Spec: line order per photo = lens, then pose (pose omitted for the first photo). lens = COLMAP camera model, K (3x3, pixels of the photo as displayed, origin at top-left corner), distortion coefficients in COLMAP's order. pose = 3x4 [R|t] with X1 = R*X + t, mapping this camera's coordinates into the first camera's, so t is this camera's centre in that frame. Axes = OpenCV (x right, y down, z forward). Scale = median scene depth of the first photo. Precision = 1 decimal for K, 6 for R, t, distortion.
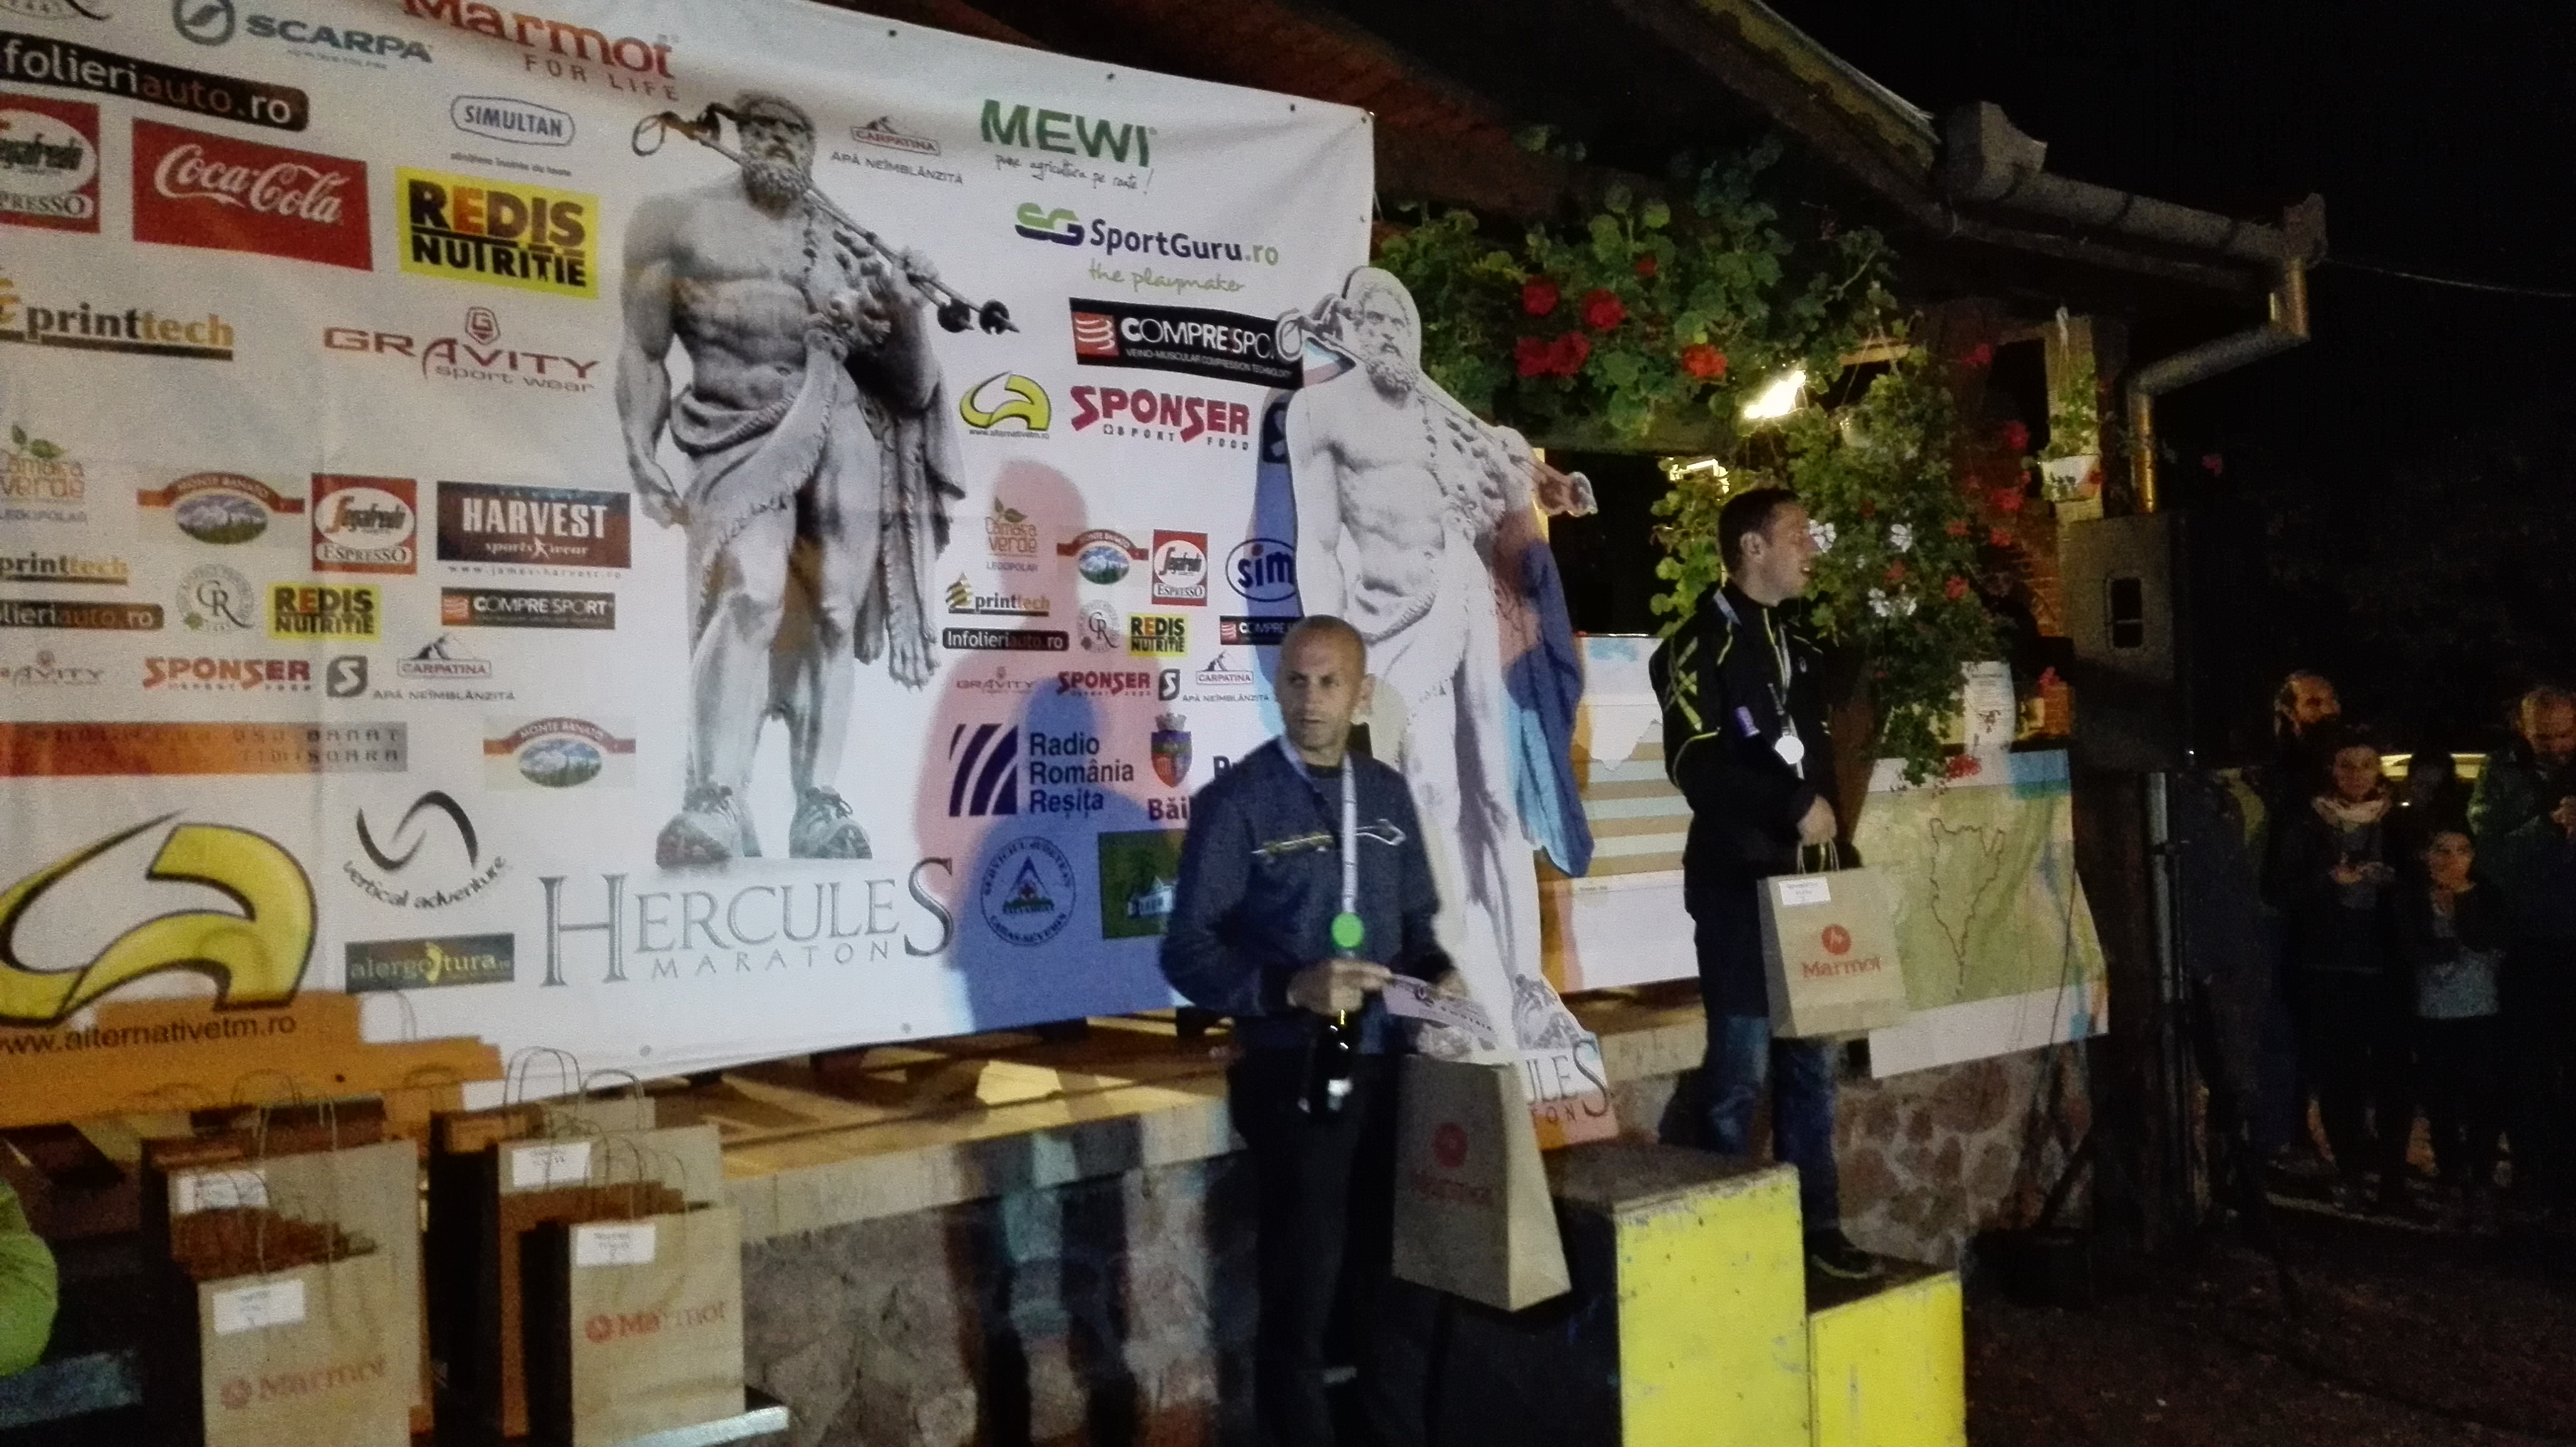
lens RADIAL K [[2115.2, 0, 1293.4], [0, 2115.2, 738.1], [0, 0, 1]] dist [0.139810, -0.285237]
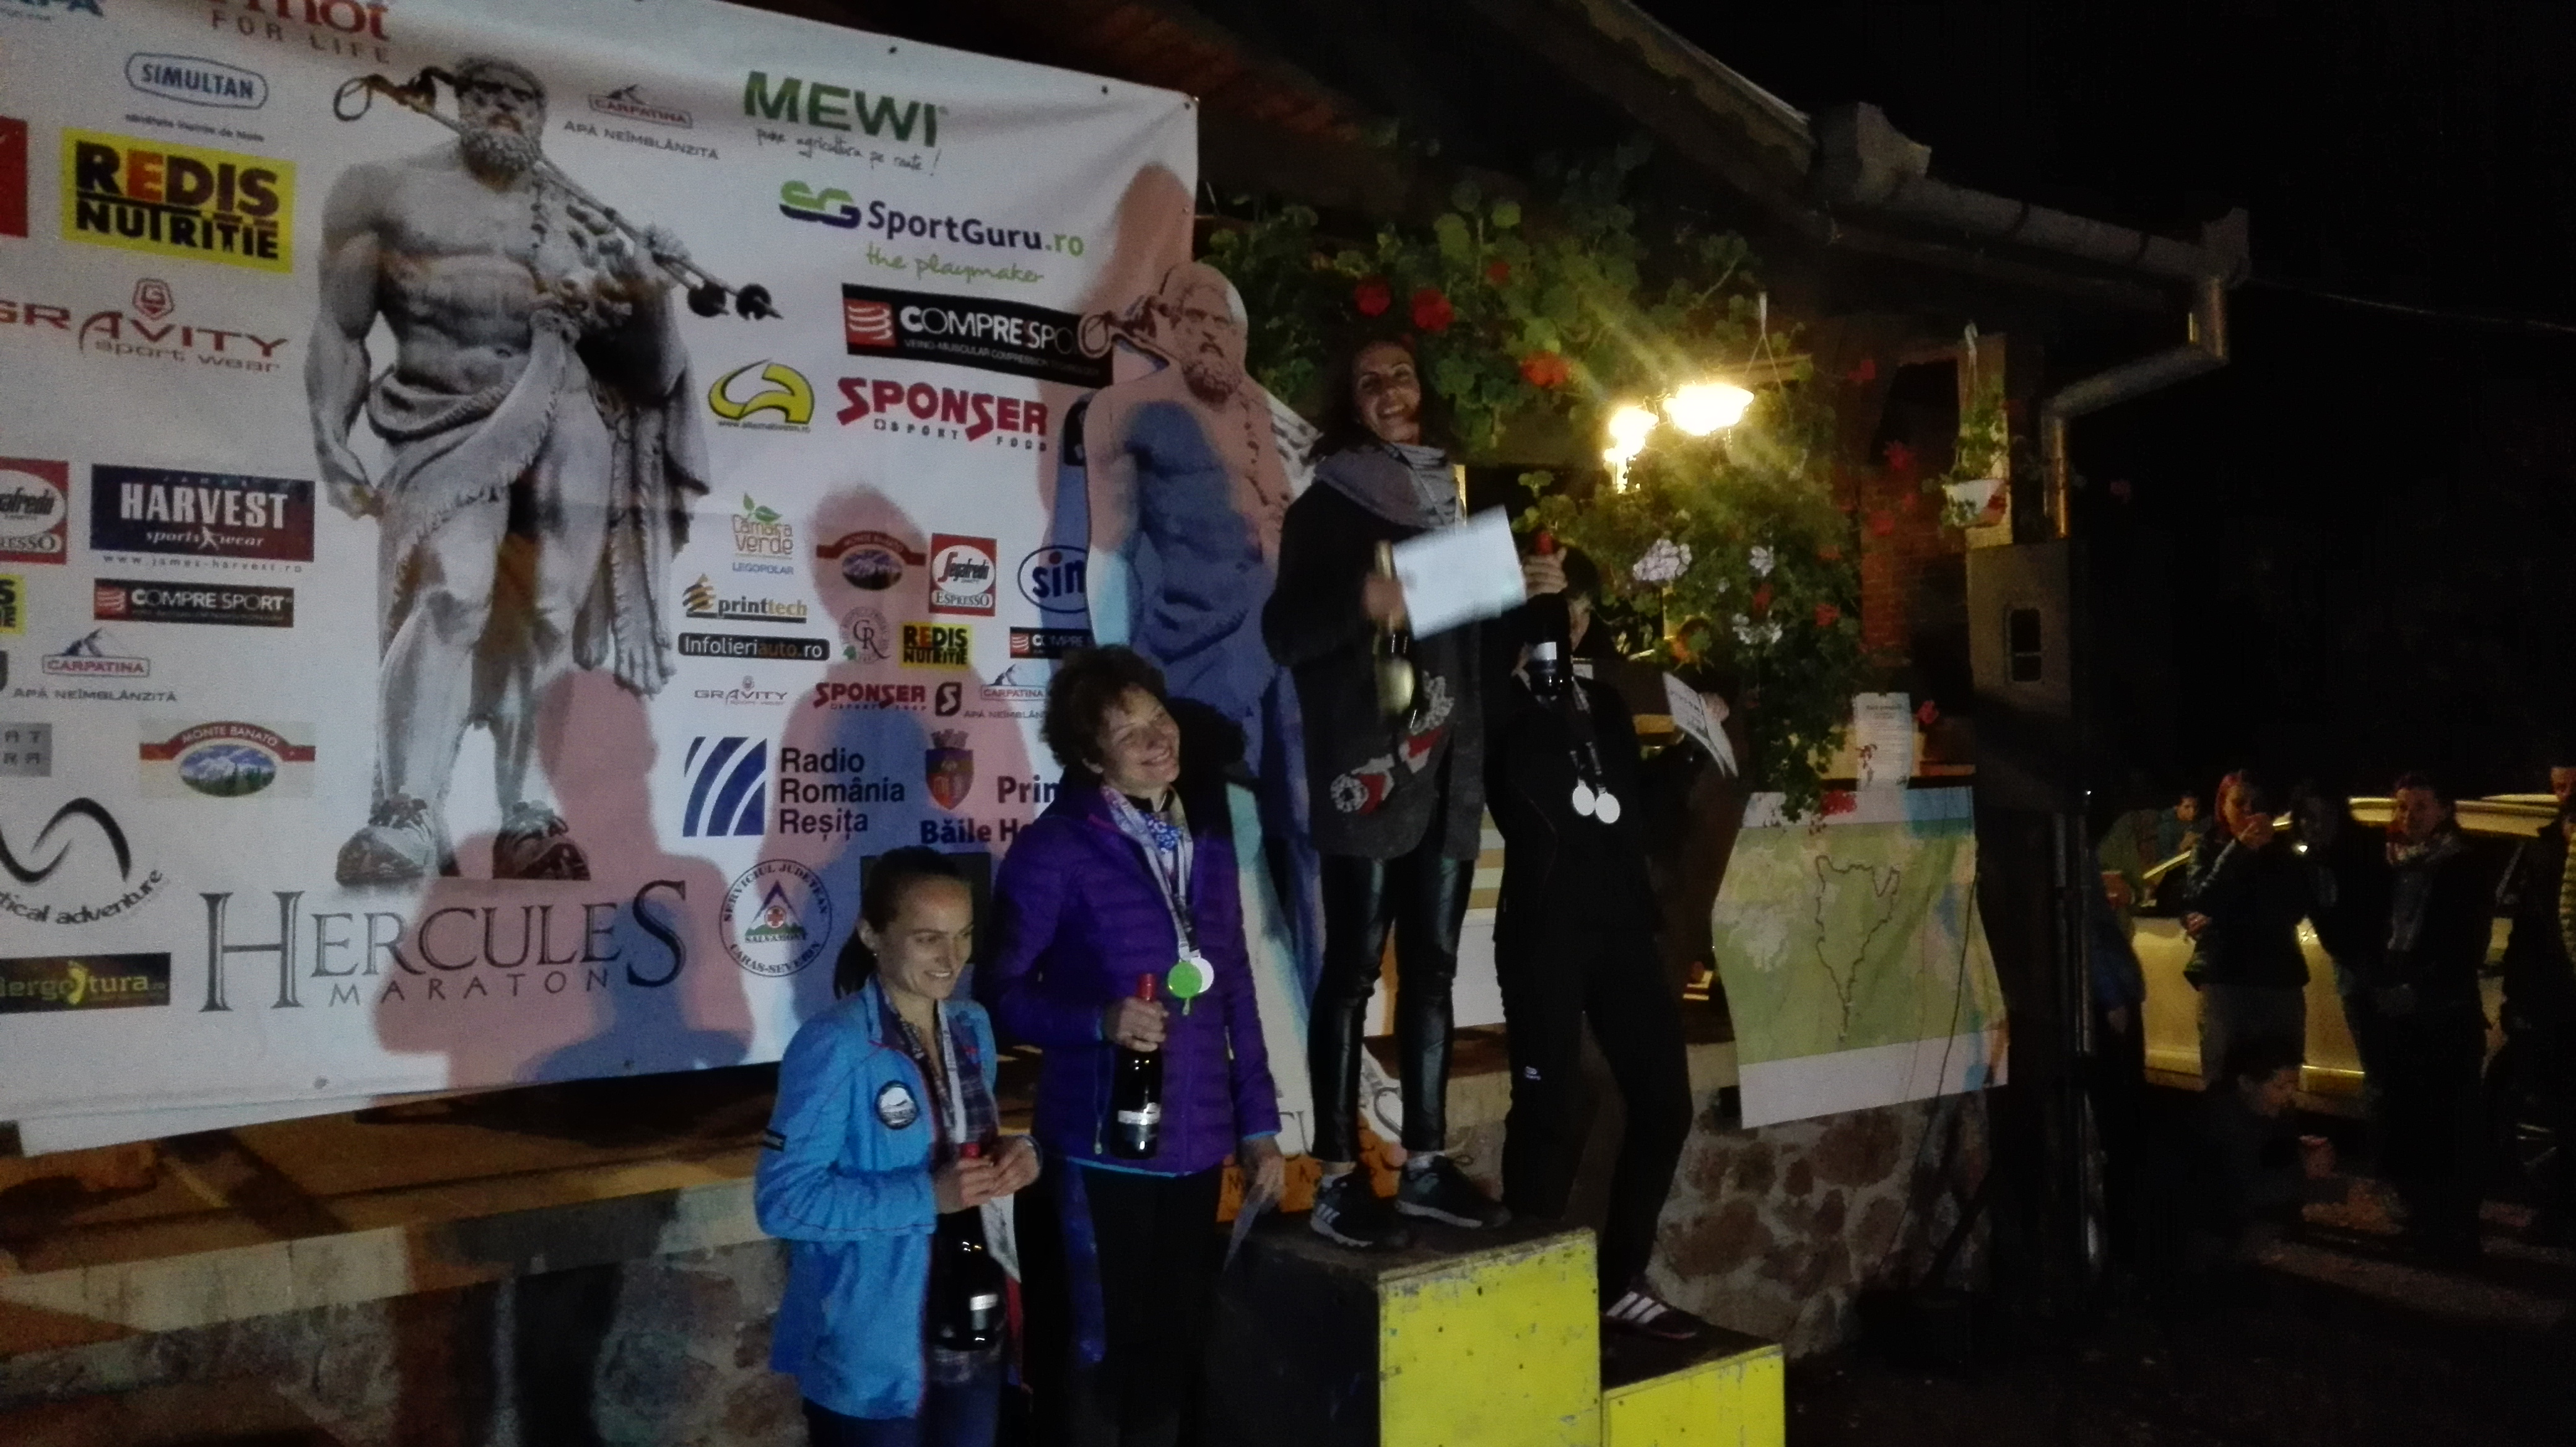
lens RADIAL K [[2120.9, 0, 1297.9], [0, 2120.9, 739.1], [0, 0, 1]] dist [0.108476, -0.206308]
pose [[0.999654, 0.023003, -0.012753, 0.118006], [-0.023062, 0.999724, -0.004523, -0.007434], [0.012645, 0.004816, 0.999908, 0.067425]]
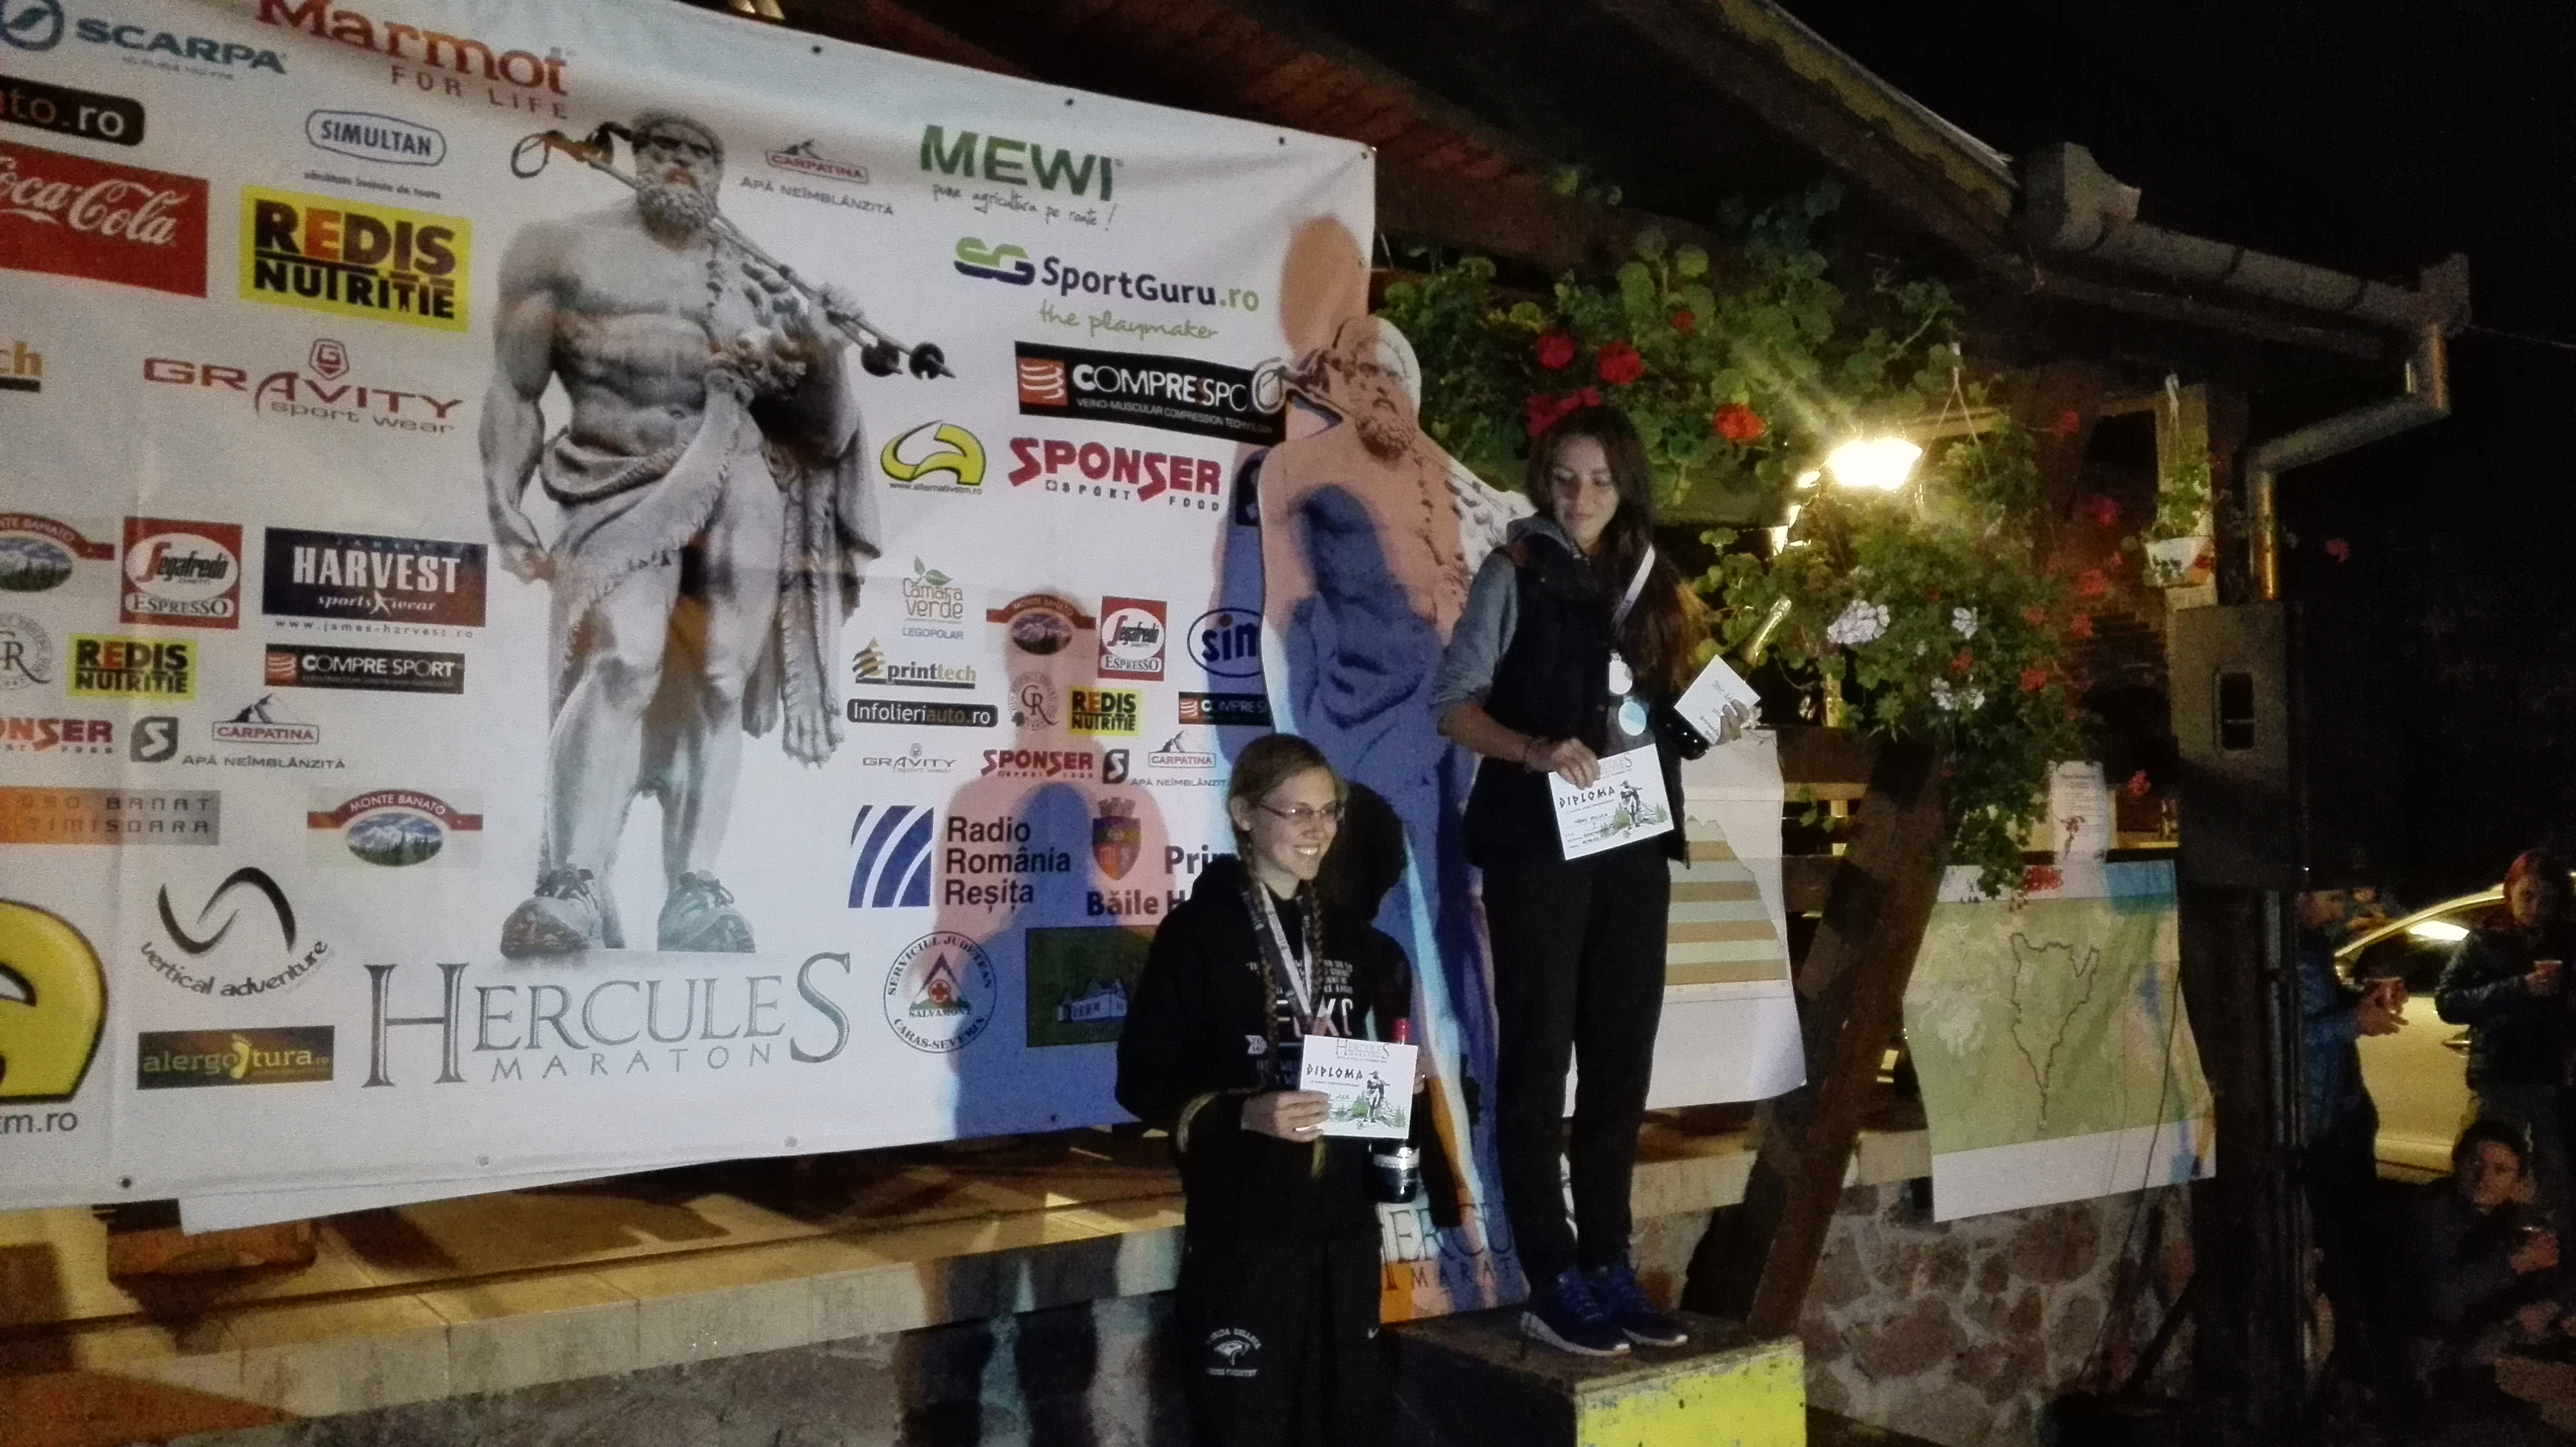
lens RADIAL K [[2115.2, 0, 1293.4], [0, 2115.2, 738.1], [0, 0, 1]] dist [0.139810, -0.285237]
pose [[0.996714, 0.030000, -0.075242, 0.092777], [-0.032010, 0.999158, -0.025652, -0.017880], [0.074409, 0.027977, 0.996835, 0.107687]]
